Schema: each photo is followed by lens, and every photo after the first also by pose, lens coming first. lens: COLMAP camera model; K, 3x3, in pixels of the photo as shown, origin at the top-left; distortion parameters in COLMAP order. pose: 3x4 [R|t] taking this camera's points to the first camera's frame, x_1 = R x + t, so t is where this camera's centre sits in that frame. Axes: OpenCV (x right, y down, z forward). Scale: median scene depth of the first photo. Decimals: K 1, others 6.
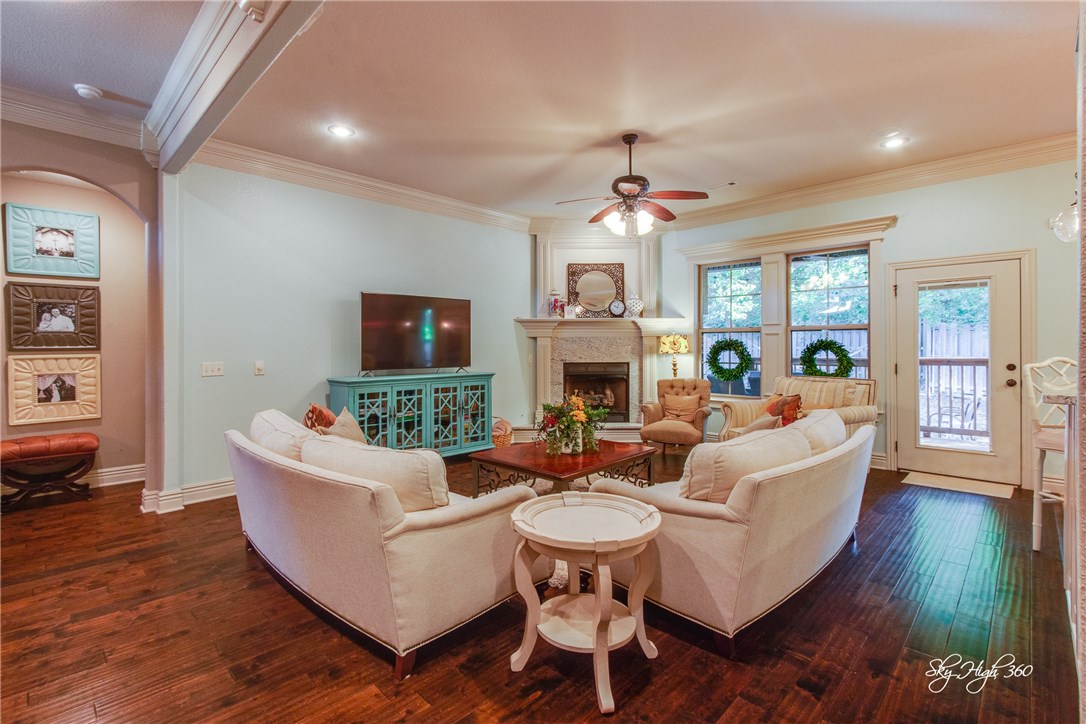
lens RADIAL K [[501.1, 0, 514.0], [0, 501.1, 344.2], [0, 0, 1]] dist [0.001823, 0.001203]
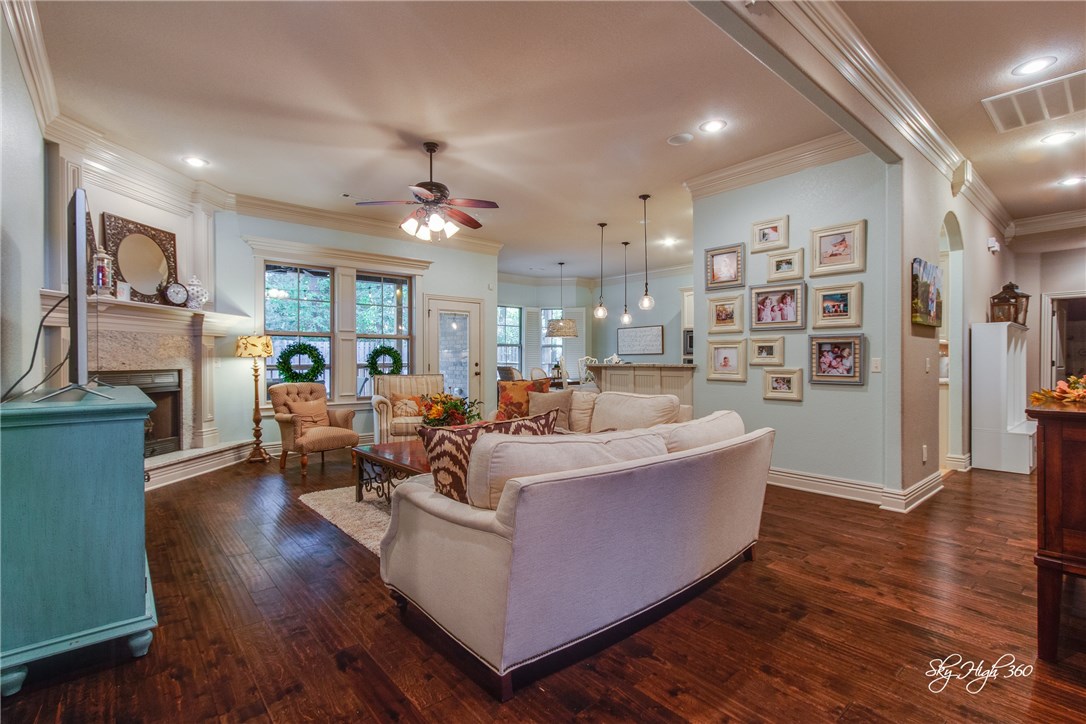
lens RADIAL K [[501.1, 0, 540.5], [0, 501.1, 365.4], [0, 0, 1]] dist [0.001823, 0.001203]
pose [[0.065910, -0.006713, 0.997803, -0.595300], [-0.006313, 0.999955, 0.007145, 0.026895], [-0.997806, -0.006770, 0.065865, 0.522119]]
